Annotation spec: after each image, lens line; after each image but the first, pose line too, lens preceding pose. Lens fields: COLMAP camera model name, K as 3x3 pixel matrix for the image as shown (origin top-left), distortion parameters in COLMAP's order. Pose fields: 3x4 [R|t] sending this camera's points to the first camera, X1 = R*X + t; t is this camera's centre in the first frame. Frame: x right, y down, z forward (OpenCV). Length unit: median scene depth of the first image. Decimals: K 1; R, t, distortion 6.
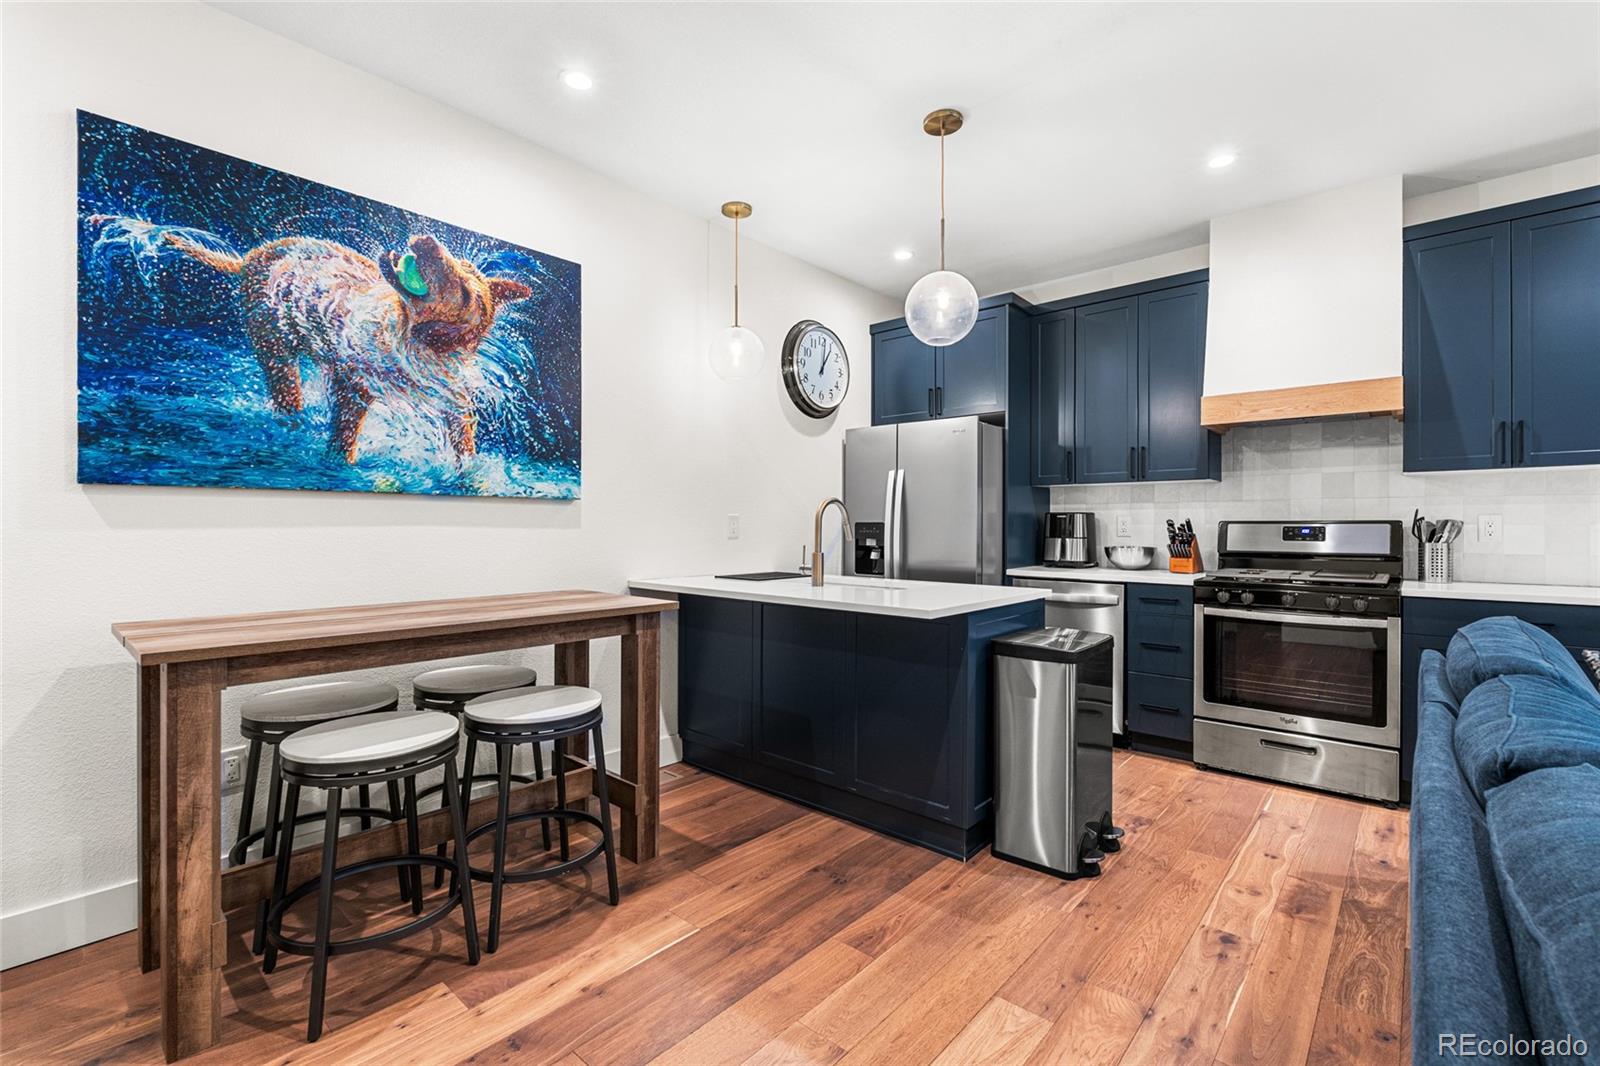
lens RADIAL K [[707.2, 0, 804.2], [0, 707.2, 526.2], [0, 0, 1]] dist [-0.009480, 0.001351]
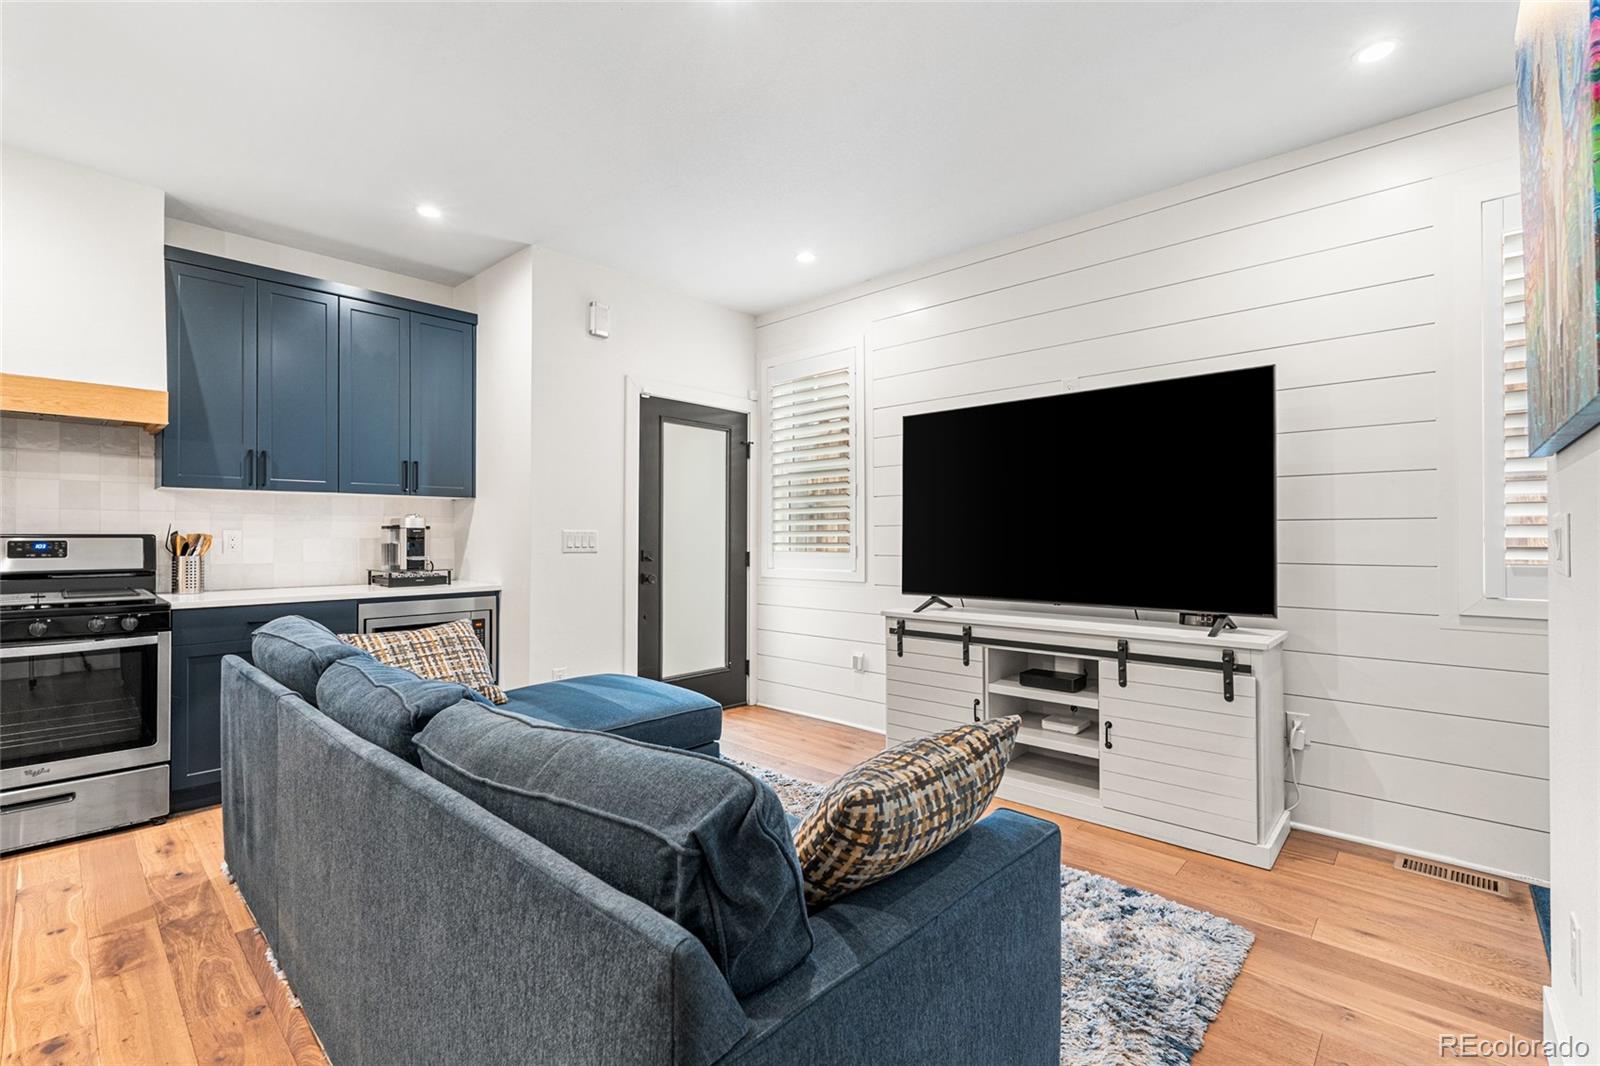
lens RADIAL K [[707.2, 0, 790.5], [0, 707.2, 532.0], [0, 0, 1]] dist [-0.009480, 0.001351]
pose [[0.029601, 0.005621, 0.999546, -0.132871], [0.000442, 0.999984, -0.005636, -0.006264], [-0.999562, 0.000609, 0.029598, 0.076245]]
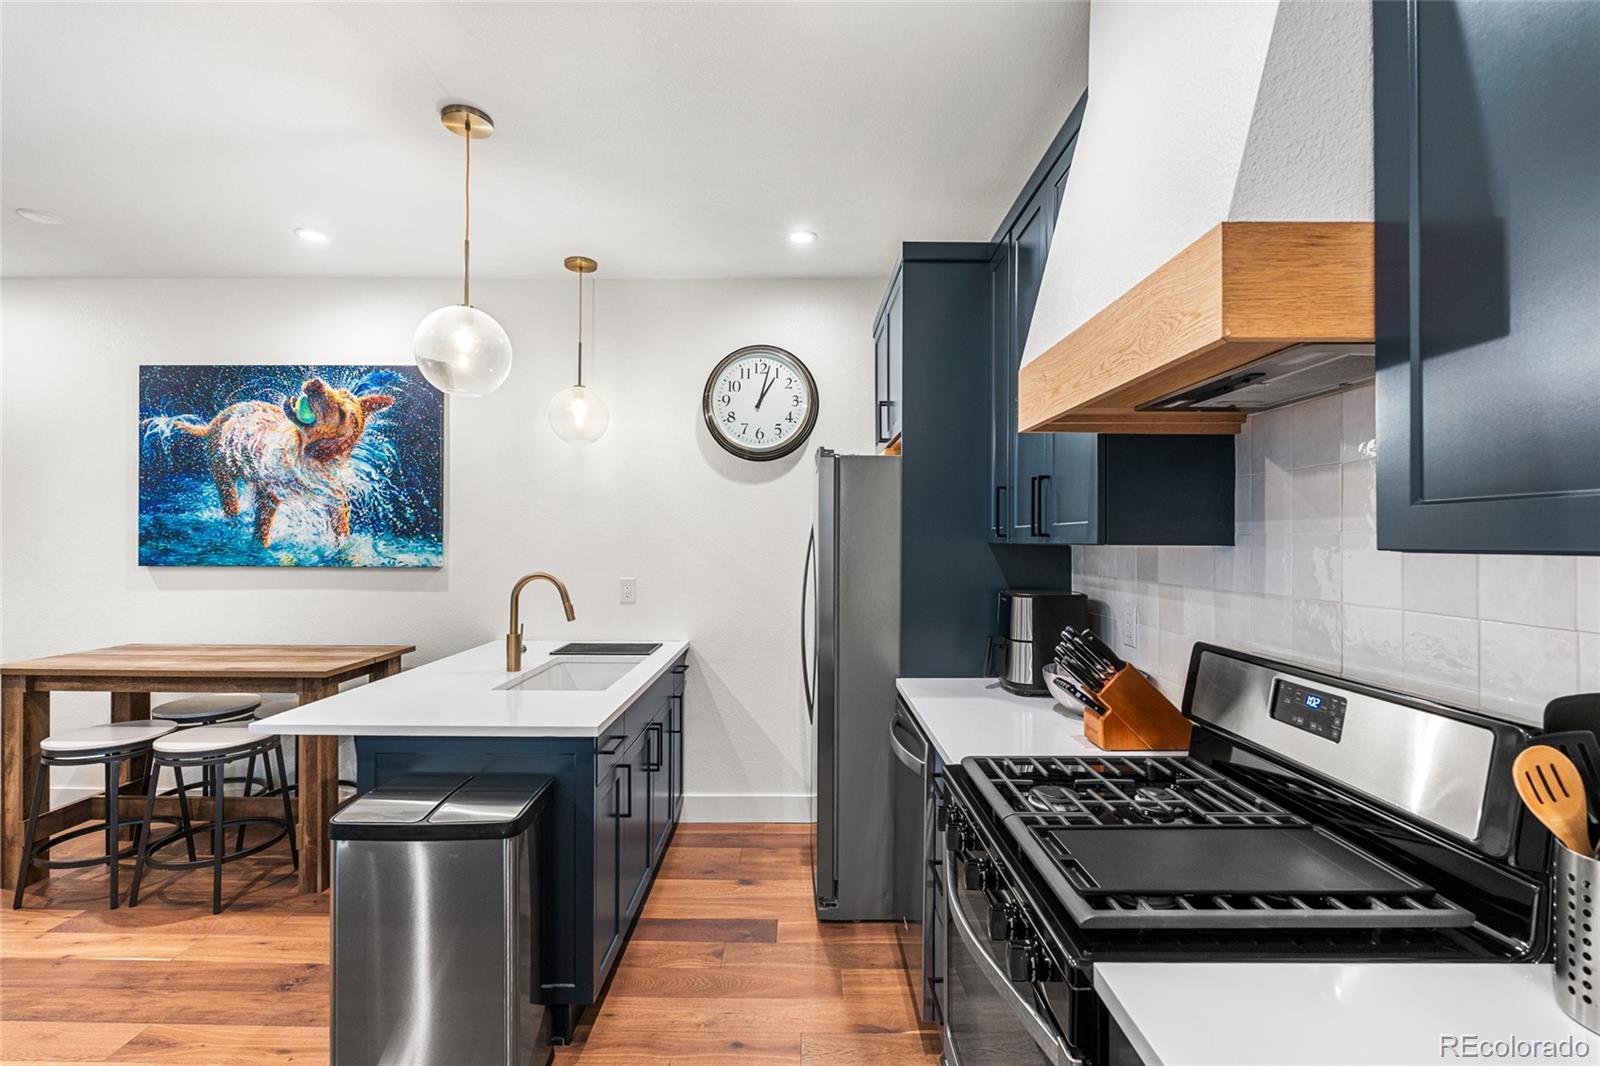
lens RADIAL K [[707.2, 0, 795.5], [0, 707.2, 535.7], [0, 0, 1]] dist [-0.009480, 0.001351]
pose [[0.655681, -0.004148, -0.755027, 0.956834], [-0.003421, 0.999958, -0.008465, -0.083236], [0.755030, 0.008134, 0.655639, 0.691510]]
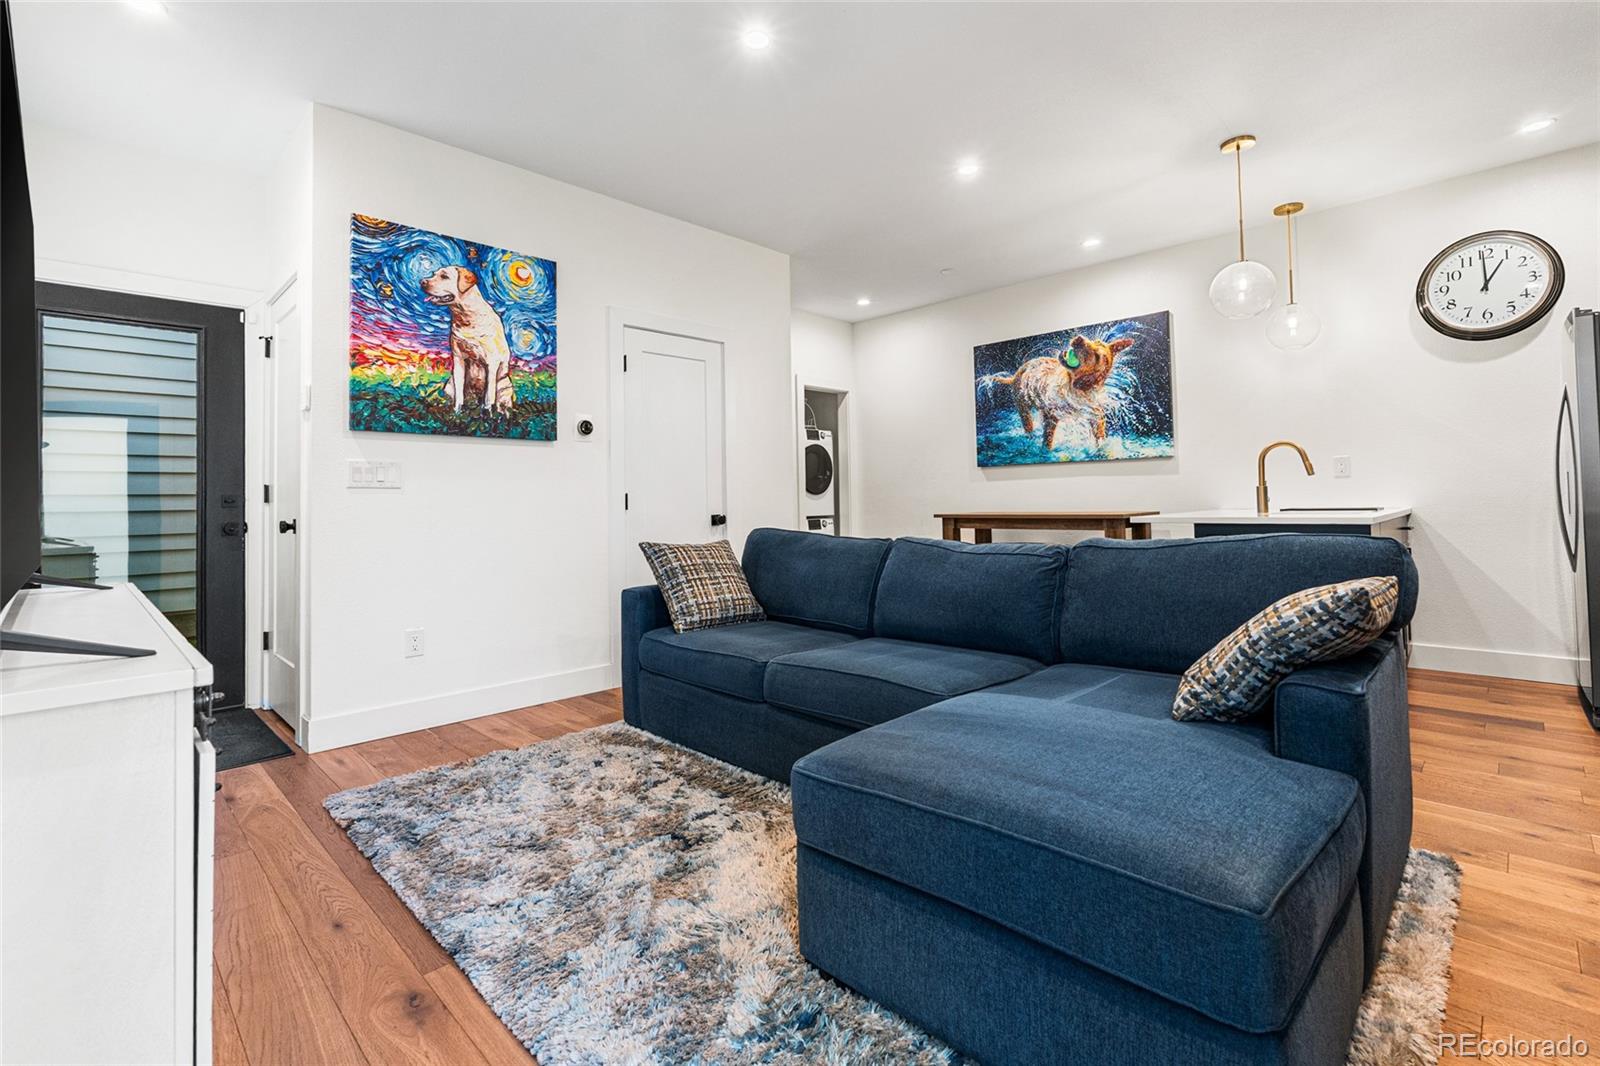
lens RADIAL K [[707.2, 0, 807.4], [0, 707.2, 480.5], [0, 0, 1]] dist [-0.009480, 0.001351]
pose [[-0.055346, -0.028308, -0.998066, 1.342133], [0.018225, 0.999403, -0.029356, 0.049458], [0.998301, -0.019815, -0.054797, 0.264787]]
